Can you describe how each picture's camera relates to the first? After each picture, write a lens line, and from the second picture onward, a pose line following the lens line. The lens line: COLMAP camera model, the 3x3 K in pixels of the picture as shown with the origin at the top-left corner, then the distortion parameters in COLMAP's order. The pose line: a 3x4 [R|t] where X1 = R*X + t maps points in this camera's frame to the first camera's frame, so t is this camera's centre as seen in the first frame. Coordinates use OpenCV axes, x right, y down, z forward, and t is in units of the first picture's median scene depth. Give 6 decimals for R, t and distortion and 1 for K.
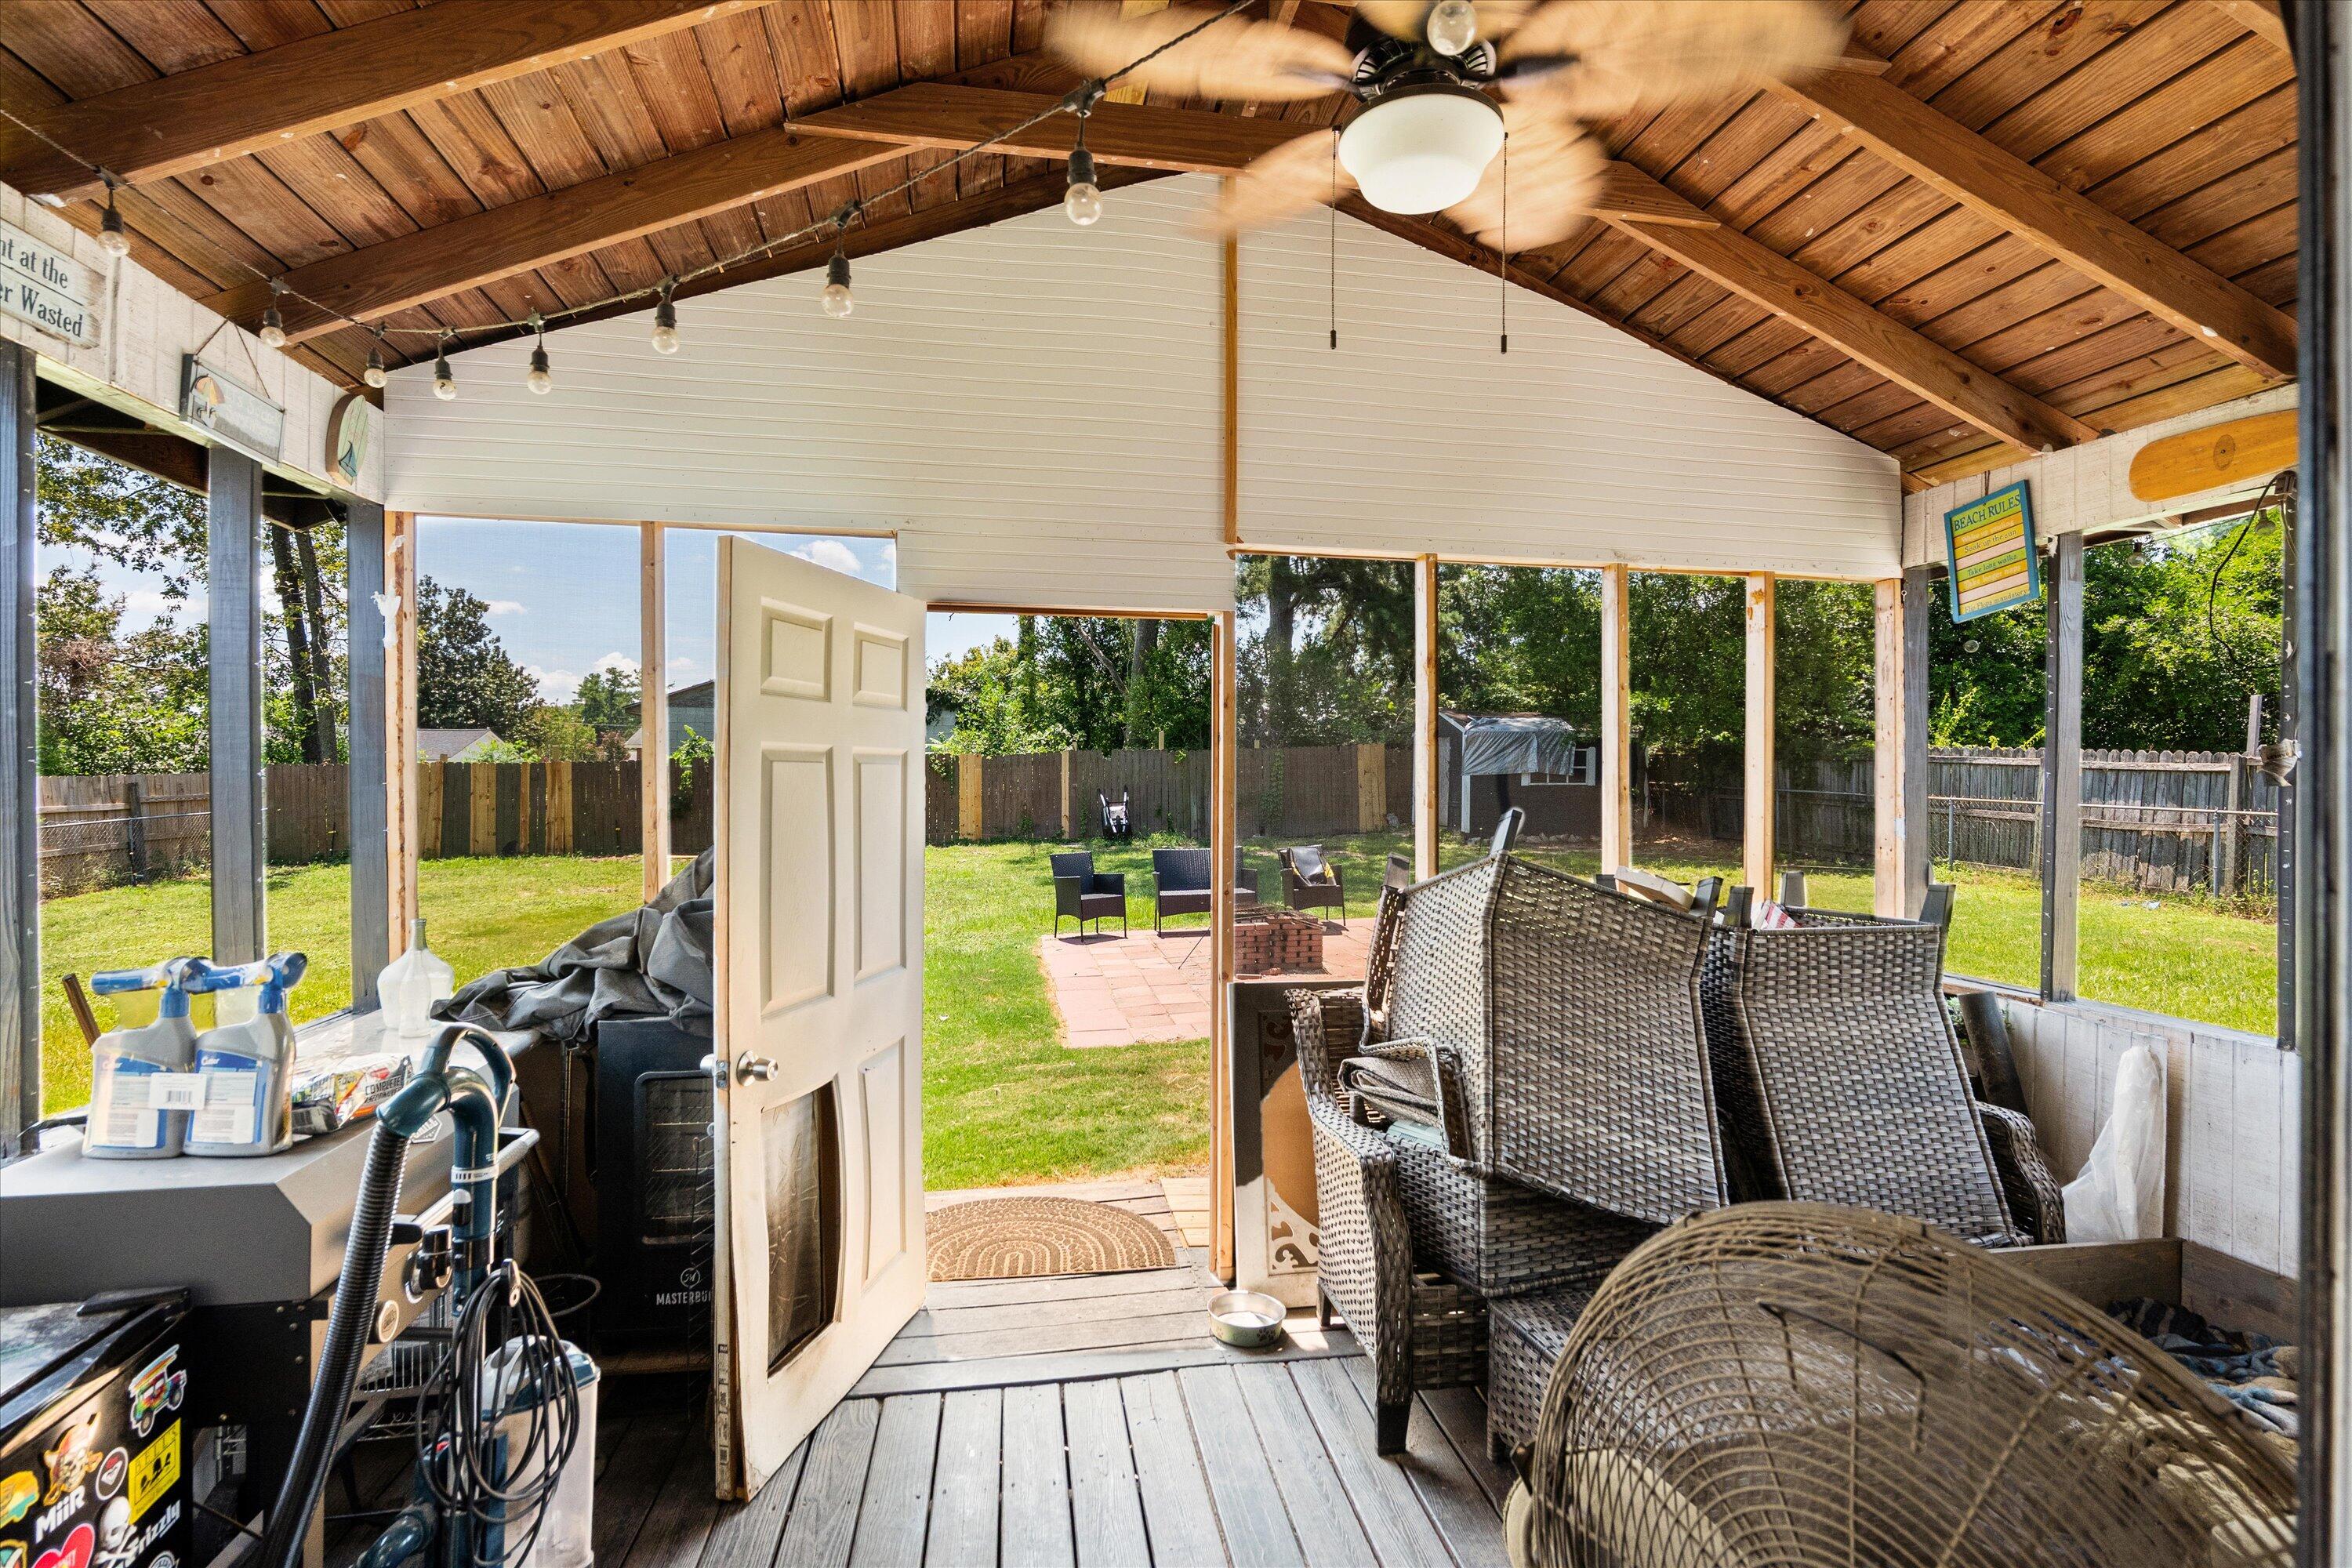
lens RADIAL K [[1090.4, 0, 1178.1], [0, 1090.4, 789.7], [0, 0, 1]] dist [-0.029317, 0.010528]
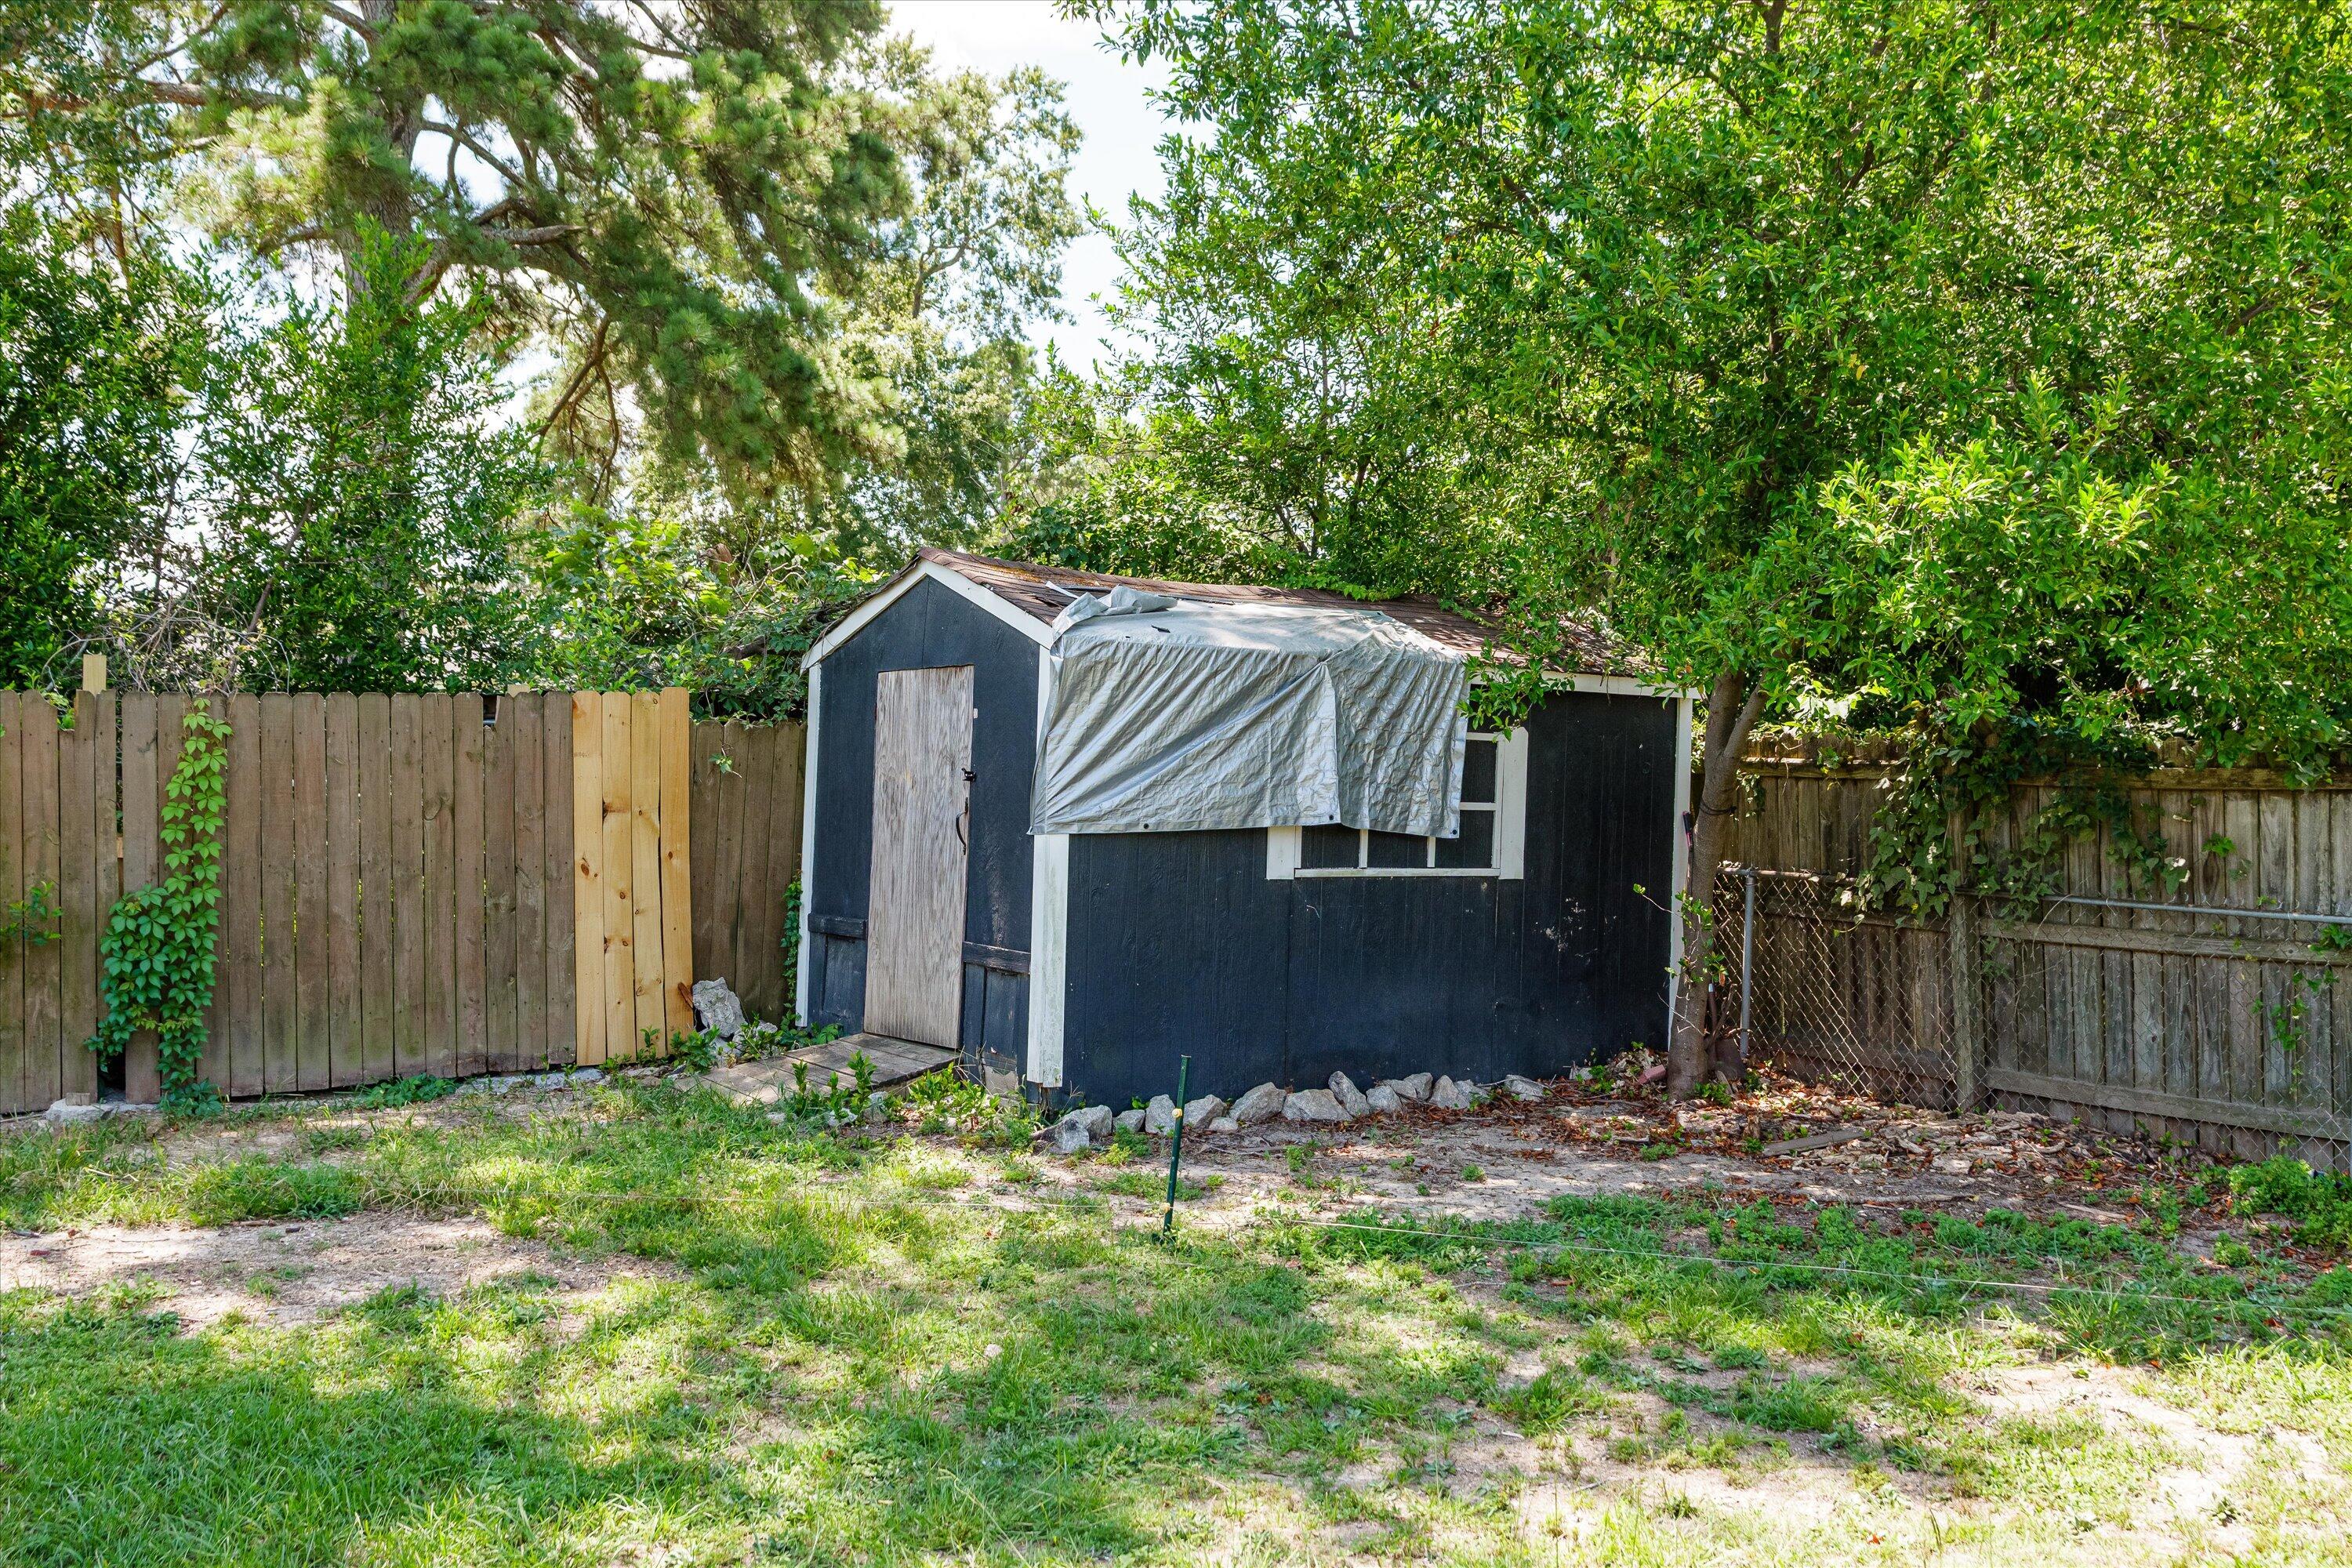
lens RADIAL K [[2266.1, 0, 1176.0], [0, 2266.1, 784.0], [0, 0, 1]] dist [-0.004456, 0.000625]
pose [[0.919972, 0.018946, 0.391527, 0.096904], [-0.012440, 0.999739, -0.019147, -0.014192], [-0.391787, 0.012744, 0.919968, 0.518086]]
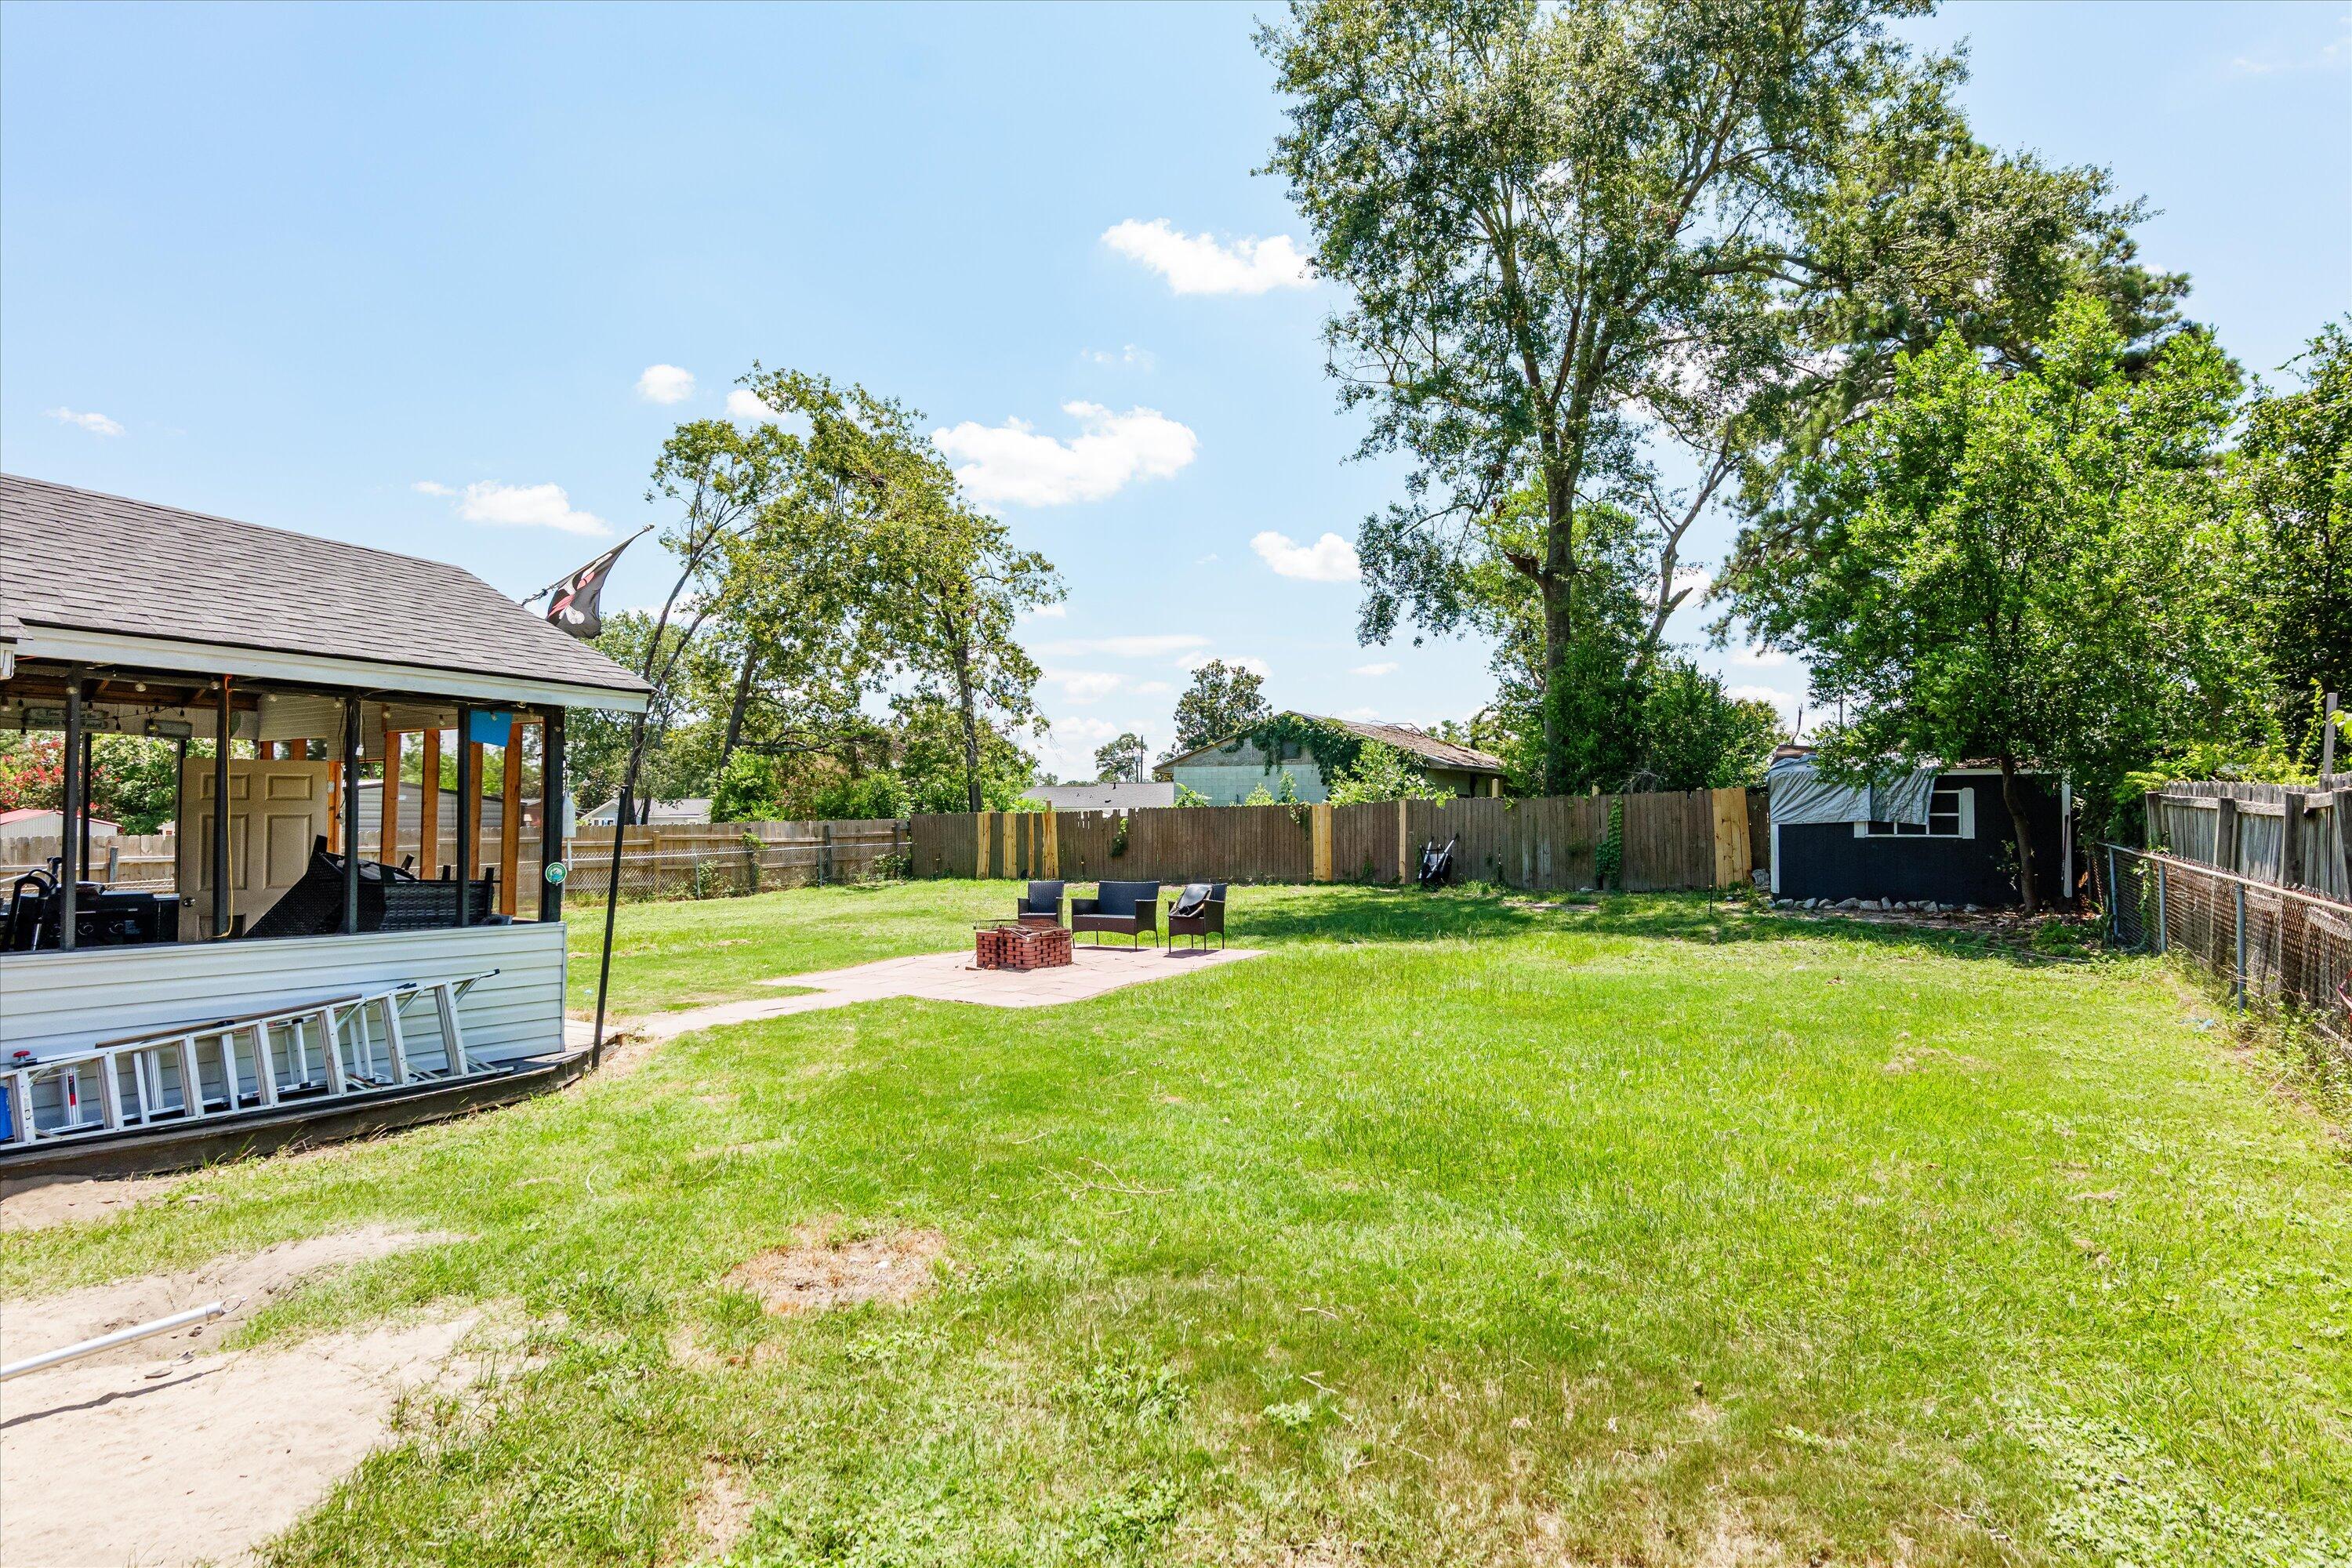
lens RADIAL K [[1149.9, 0, 1213.1], [0, 1149.9, 825.3], [0, 0, 1]] dist [-0.015422, 0.000013]
pose [[0.749666, 0.003692, -0.661806, 0.489069], [-0.010748, 0.999920, -0.006597, -0.001897], [0.661729, 0.012059, 0.749646, 0.054094]]
